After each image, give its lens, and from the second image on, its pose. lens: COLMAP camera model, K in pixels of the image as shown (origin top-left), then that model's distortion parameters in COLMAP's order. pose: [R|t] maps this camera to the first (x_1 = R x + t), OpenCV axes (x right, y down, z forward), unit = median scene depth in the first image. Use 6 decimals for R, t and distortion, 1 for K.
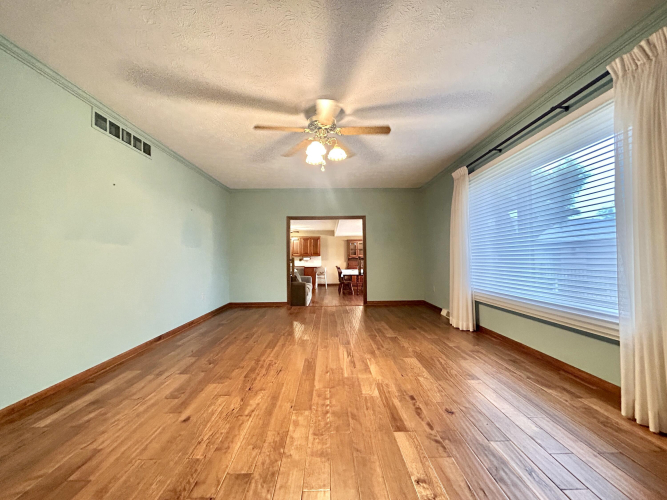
lens RADIAL K [[269.9, 0, 329.8], [0, 269.9, 248.2], [0, 0, 1]] dist [-0.002431, -0.000063]
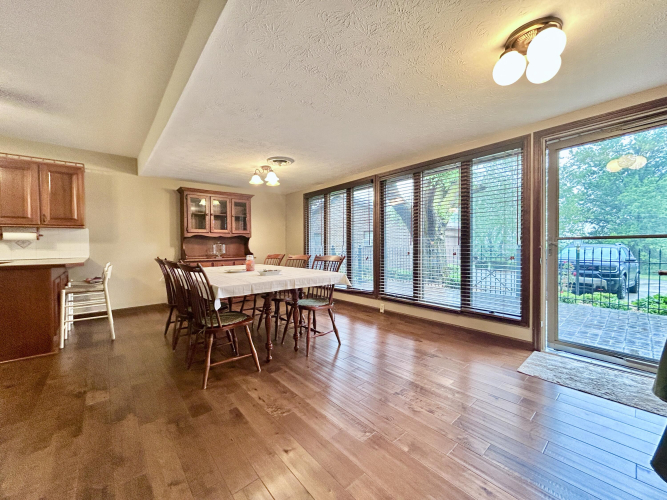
lens RADIAL K [[269.9, 0, 329.8], [0, 269.9, 248.2], [0, 0, 1]] dist [-0.002431, -0.000063]
pose [[0.759456, -0.011790, 0.650452, -0.022546], [-0.024295, 0.998624, 0.046468, 0.031026], [-0.650105, -0.051093, 0.758124, 0.573282]]
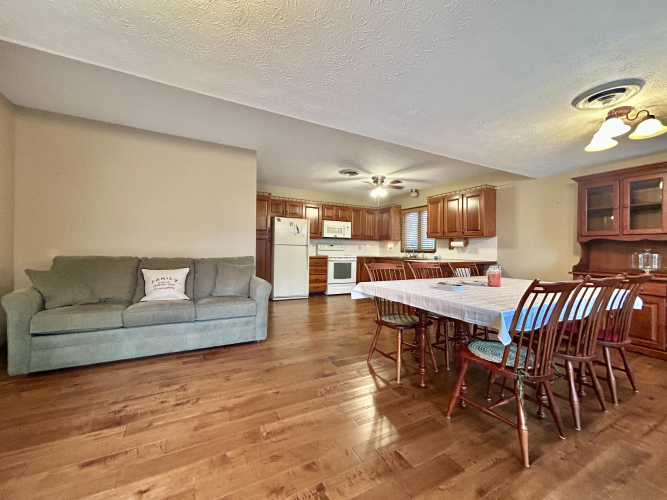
lens RADIAL K [[269.9, 0, 329.8], [0, 269.9, 248.2], [0, 0, 1]] dist [-0.002431, -0.000063]
pose [[0.457357, 0.010129, -0.889225, 0.197487], [0.020212, 0.999558, 0.021782, 0.032671], [0.889053, -0.027935, 0.456950, 0.623704]]
